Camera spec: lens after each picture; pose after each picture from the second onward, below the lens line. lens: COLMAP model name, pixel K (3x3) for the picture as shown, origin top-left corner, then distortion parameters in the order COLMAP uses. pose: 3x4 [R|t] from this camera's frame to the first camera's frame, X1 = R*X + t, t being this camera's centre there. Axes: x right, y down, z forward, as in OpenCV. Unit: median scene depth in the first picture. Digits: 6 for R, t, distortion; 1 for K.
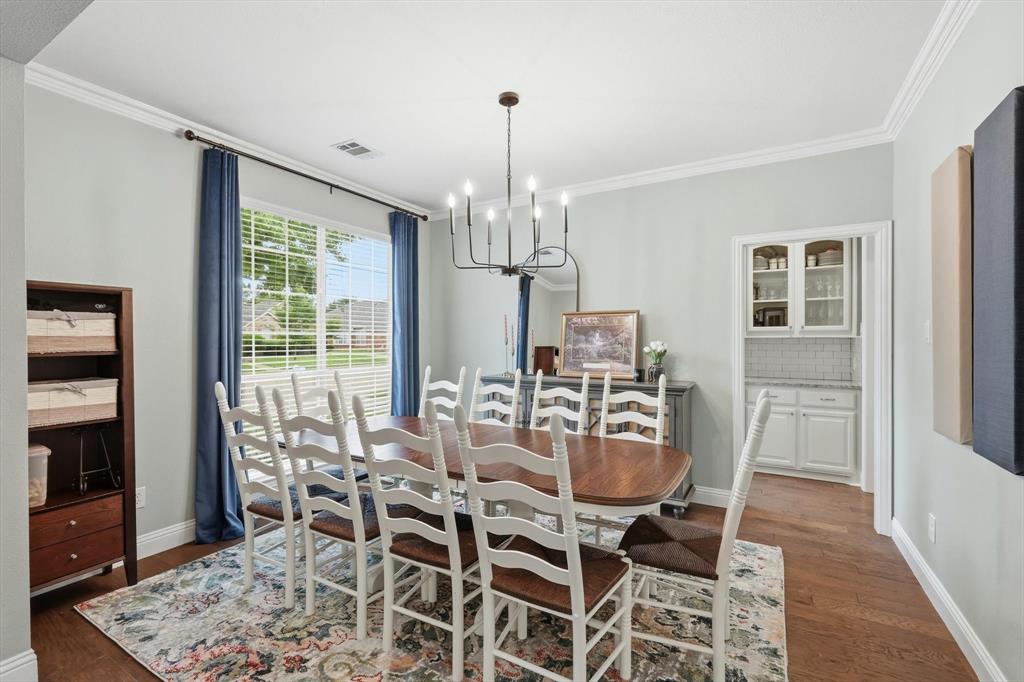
lens RADIAL K [[444.3, 0, 514.9], [0, 444.3, 337.3], [0, 0, 1]] dist [0.001065, -0.001164]
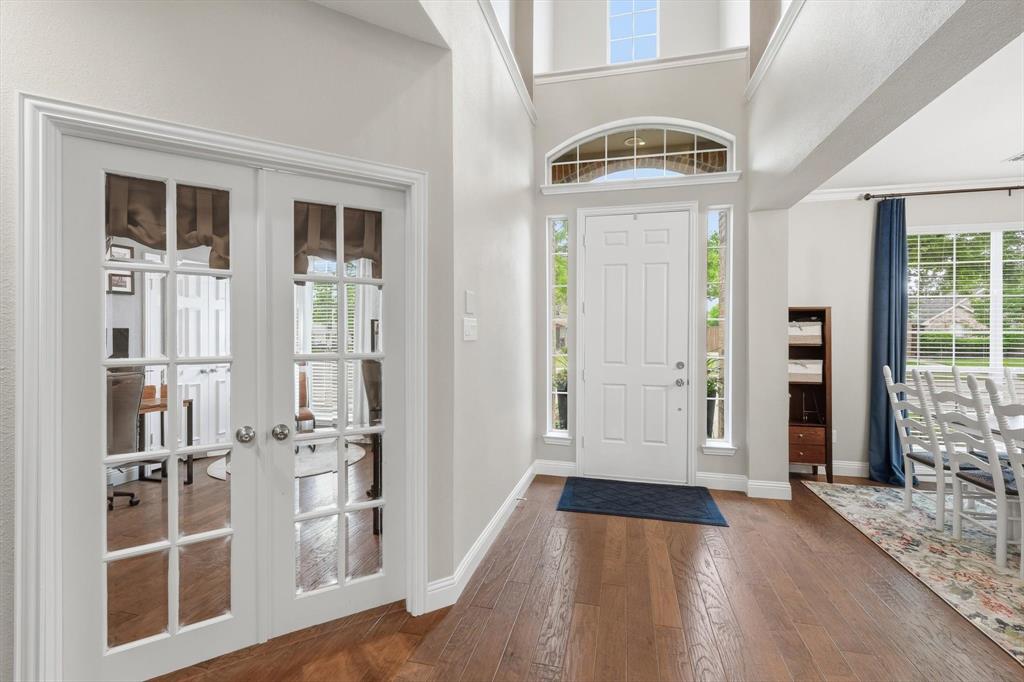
lens RADIAL K [[444.3, 0, 513.2], [0, 444.3, 334.1], [0, 0, 1]] dist [0.001065, -0.001164]
pose [[0.272067, 0.005564, -0.962262, 0.431552], [-0.006620, 0.999970, 0.003910, -0.006052], [0.962255, 0.005306, 0.272096, -0.618771]]
